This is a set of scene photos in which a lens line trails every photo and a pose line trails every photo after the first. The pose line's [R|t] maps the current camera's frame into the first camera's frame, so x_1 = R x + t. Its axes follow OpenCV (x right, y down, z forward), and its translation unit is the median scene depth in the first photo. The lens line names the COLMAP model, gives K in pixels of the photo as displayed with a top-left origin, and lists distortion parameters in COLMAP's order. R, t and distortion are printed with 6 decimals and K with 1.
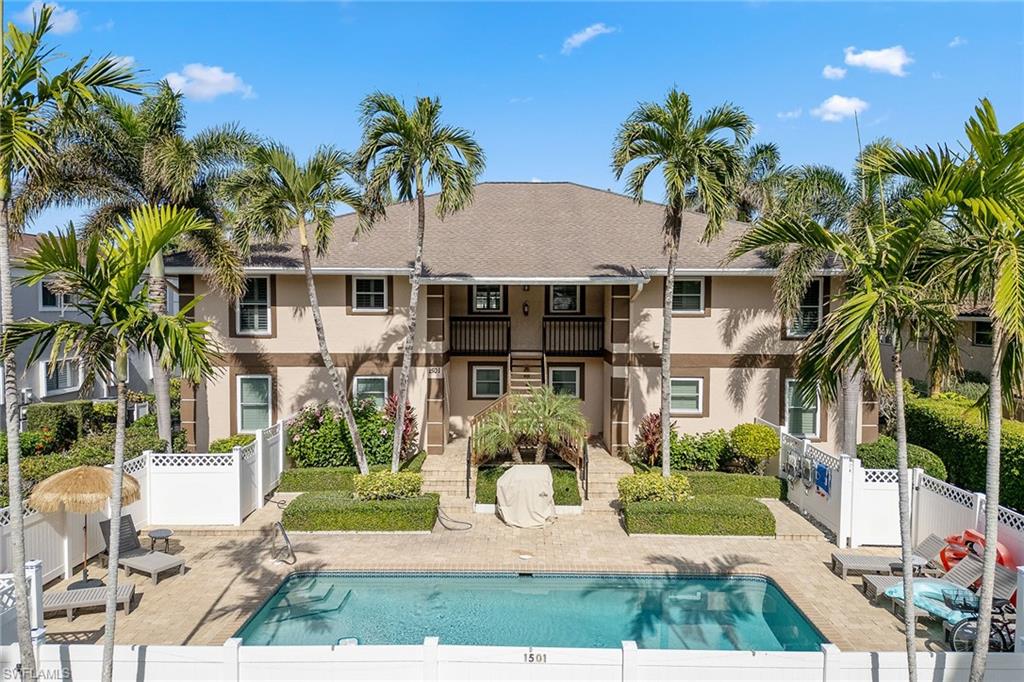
lens RADIAL K [[719.4, 0, 515.8], [0, 719.4, 349.8], [0, 0, 1]] dist [0.062863, -0.043541]
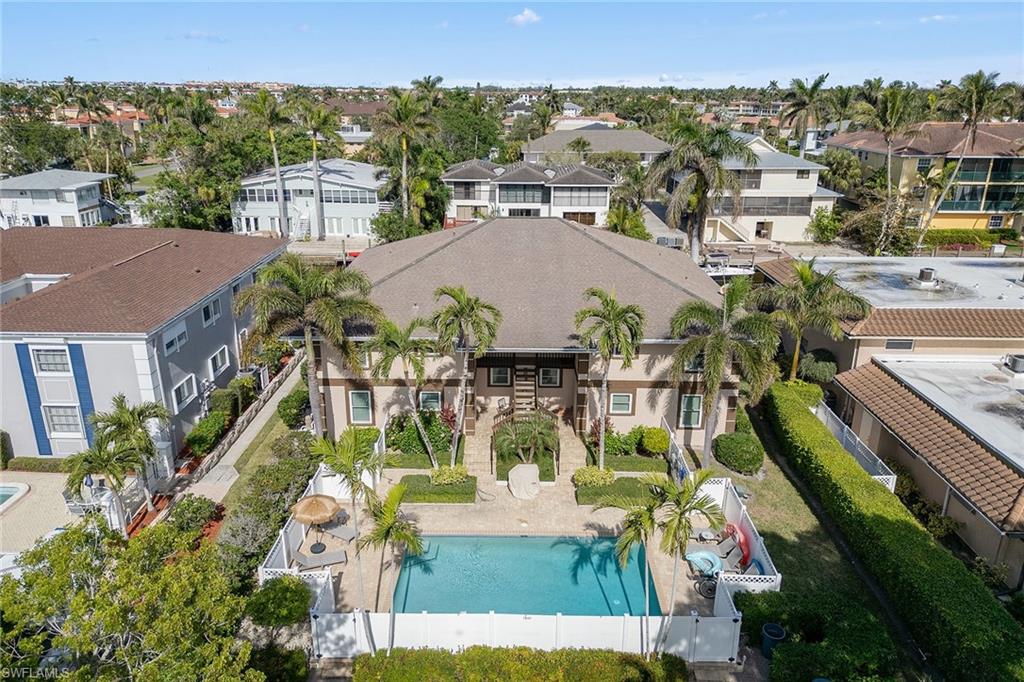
lens RADIAL K [[719.4, 0, 518.8], [0, 719.4, 334.7], [0, 0, 1]] dist [0.062863, -0.043541]
pose [[0.999987, 0.001963, 0.004801, -0.008513], [-0.003156, 0.964841, 0.262815, -0.537252], [-0.004116, -0.262827, 0.964834, -0.567431]]
